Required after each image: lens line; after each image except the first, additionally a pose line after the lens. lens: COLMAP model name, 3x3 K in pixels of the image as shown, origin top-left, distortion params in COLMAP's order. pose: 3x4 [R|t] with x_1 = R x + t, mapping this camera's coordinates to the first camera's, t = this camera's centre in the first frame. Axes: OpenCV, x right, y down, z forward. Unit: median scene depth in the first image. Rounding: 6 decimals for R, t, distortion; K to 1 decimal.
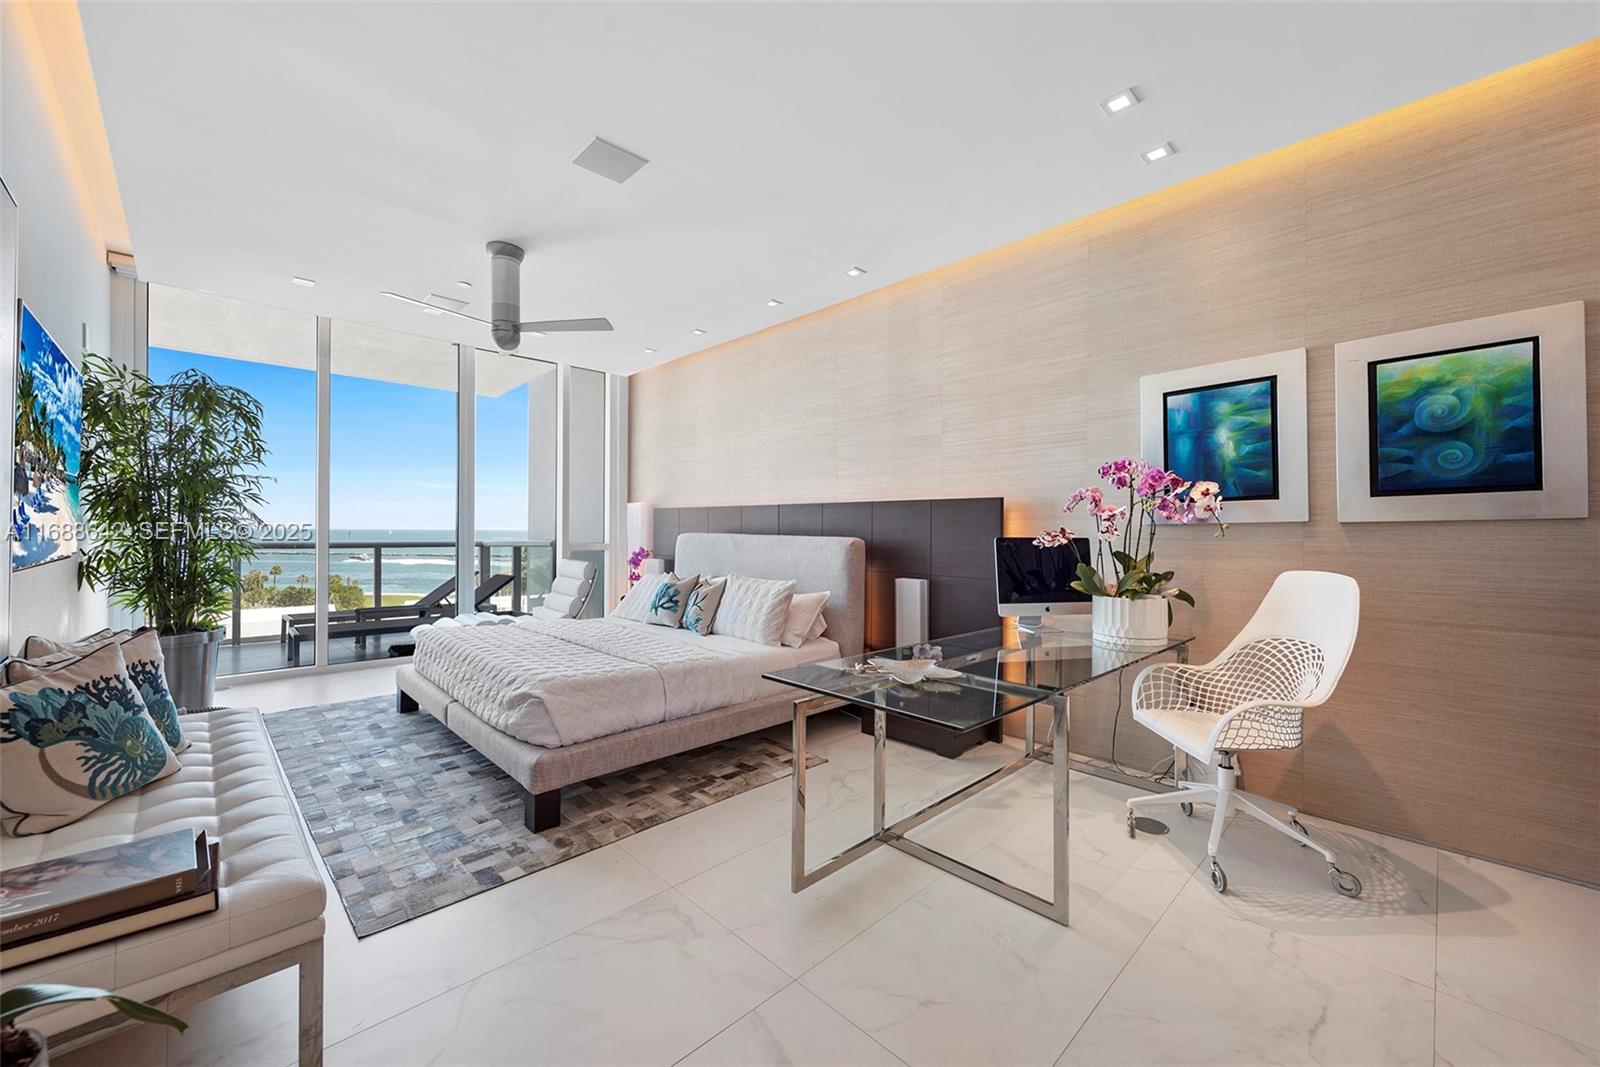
lens RADIAL K [[627.6, 0, 799.6], [0, 627.6, 526.0], [0, 0, 1]] dist [0.009724, -0.005051]
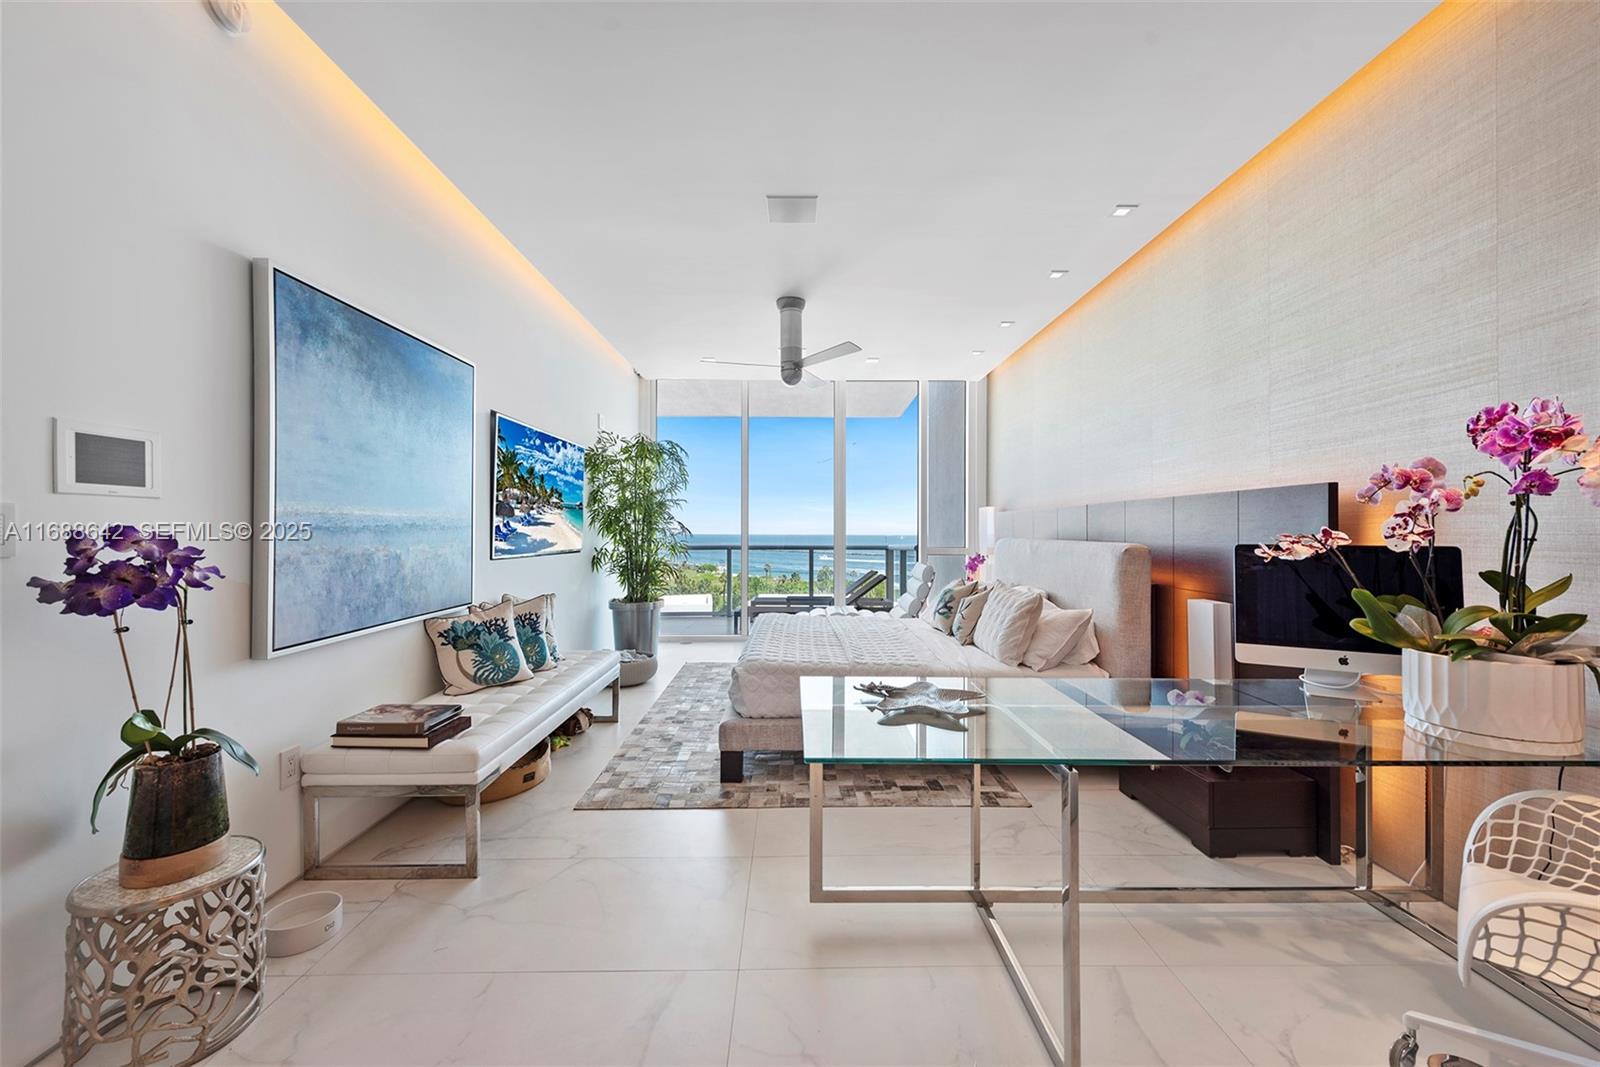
lens RADIAL K [[627.6, 0, 799.6], [0, 627.6, 526.0], [0, 0, 1]] dist [0.009724, -0.005051]
pose [[0.718371, -0.013074, -0.695537, 0.402768], [0.007741, 0.999912, -0.010800, 0.001879], [0.695617, 0.002374, 0.718409, 0.165157]]
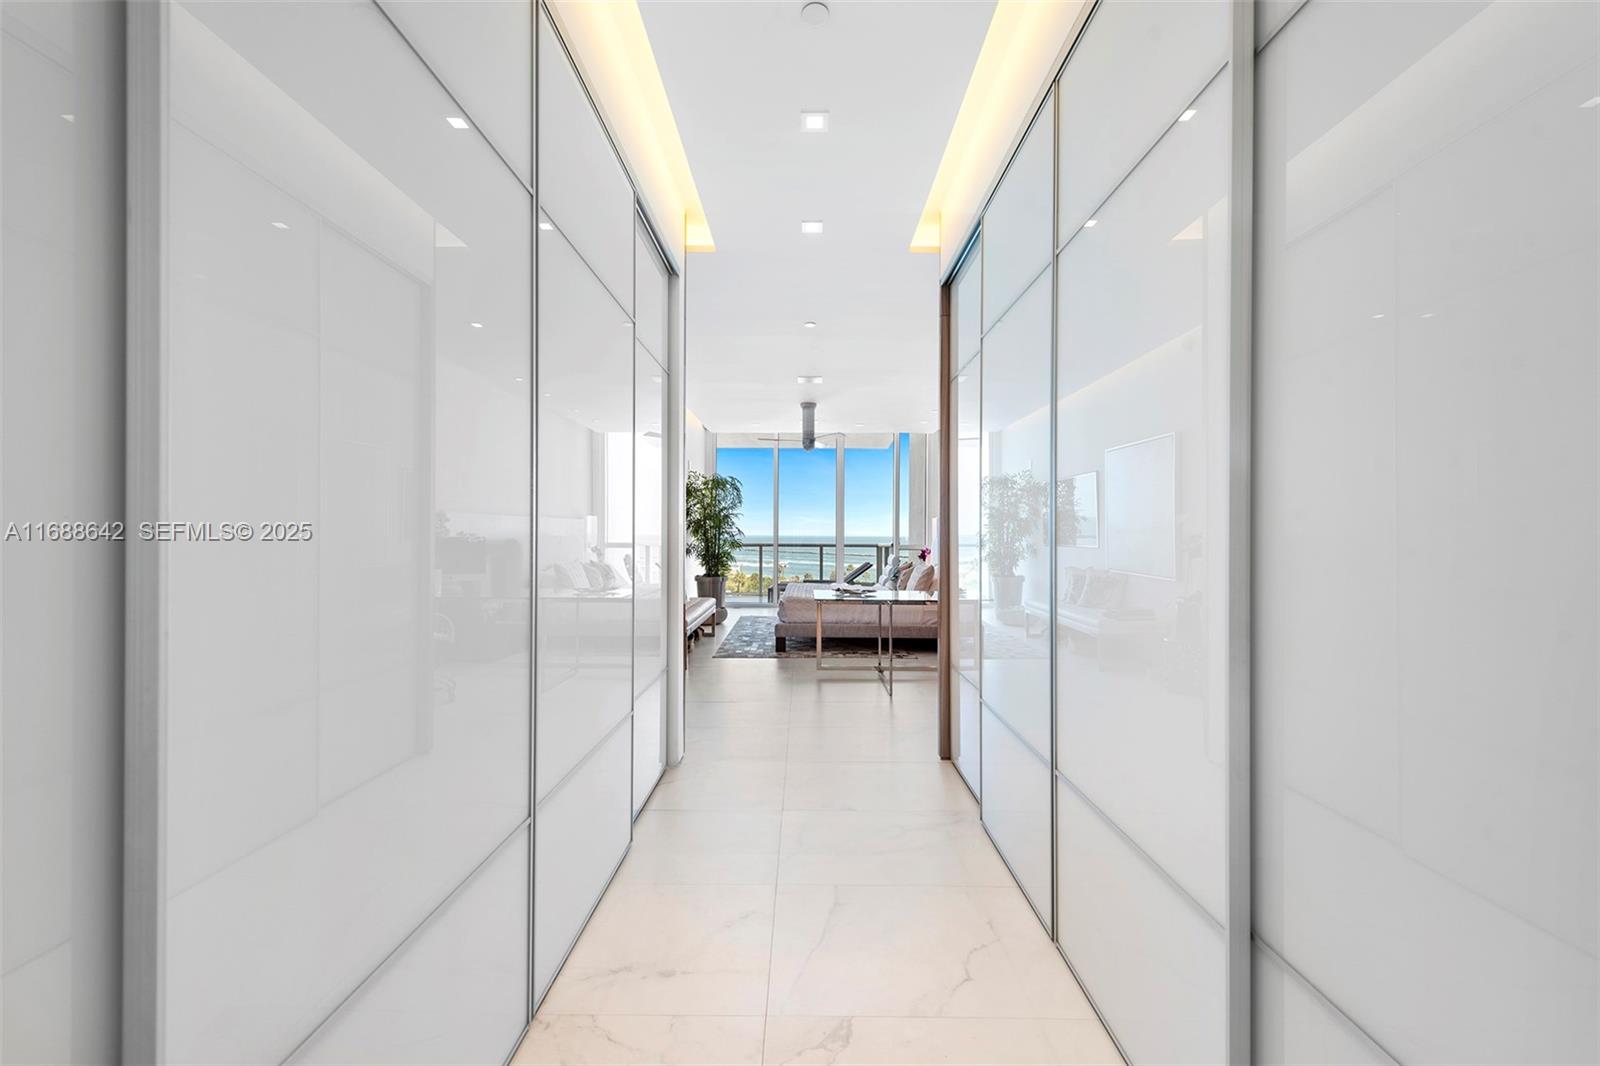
lens RADIAL K [[627.6, 0, 799.6], [0, 627.6, 525.5], [0, 0, 1]] dist [0.009724, -0.005051]
pose [[0.704372, -0.013848, -0.709696, 1.097224], [0.004521, 0.999877, -0.015024, 0.003099], [0.709817, 0.007374, 0.704347, -0.556124]]
